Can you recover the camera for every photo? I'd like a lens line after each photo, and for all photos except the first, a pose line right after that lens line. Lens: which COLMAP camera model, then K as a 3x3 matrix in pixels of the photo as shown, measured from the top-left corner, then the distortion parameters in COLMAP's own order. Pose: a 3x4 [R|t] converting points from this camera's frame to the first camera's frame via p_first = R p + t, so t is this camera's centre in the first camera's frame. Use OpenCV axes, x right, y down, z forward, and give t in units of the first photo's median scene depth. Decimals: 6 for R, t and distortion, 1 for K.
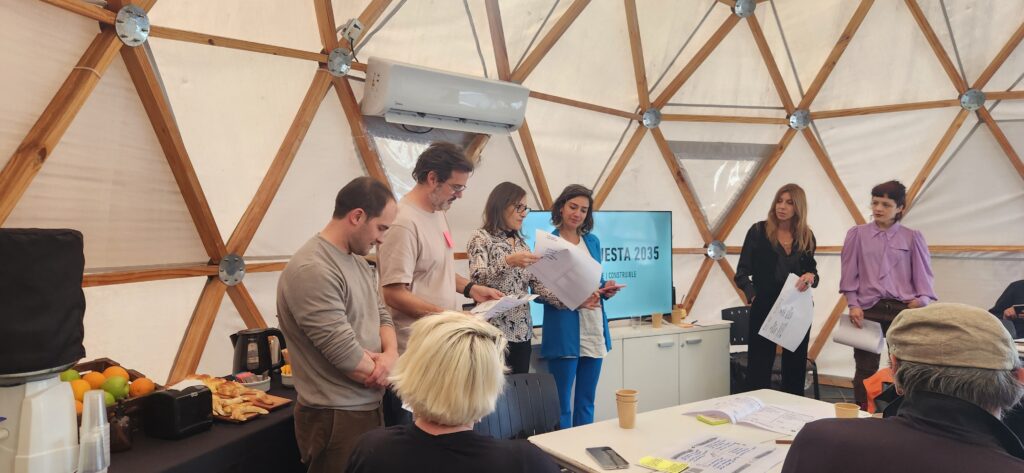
lens RADIAL K [[740.2, 0, 512.0], [0, 740.2, 236.5], [0, 0, 1]] dist [0.116592, -0.083191]
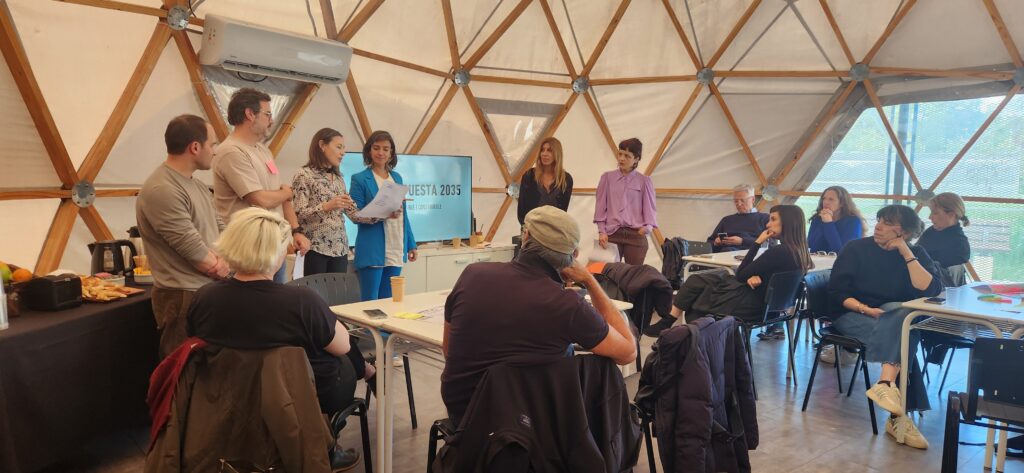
lens RADIAL K [[740.2, 0, 512.0], [0, 740.2, 236.5], [0, 0, 1]] dist [0.116592, -0.083191]
pose [[0.982393, 0.006364, 0.186716, 0.053402], [-0.019917, 0.997292, 0.070800, 0.010333], [-0.185760, -0.073272, 0.979859, -0.244169]]
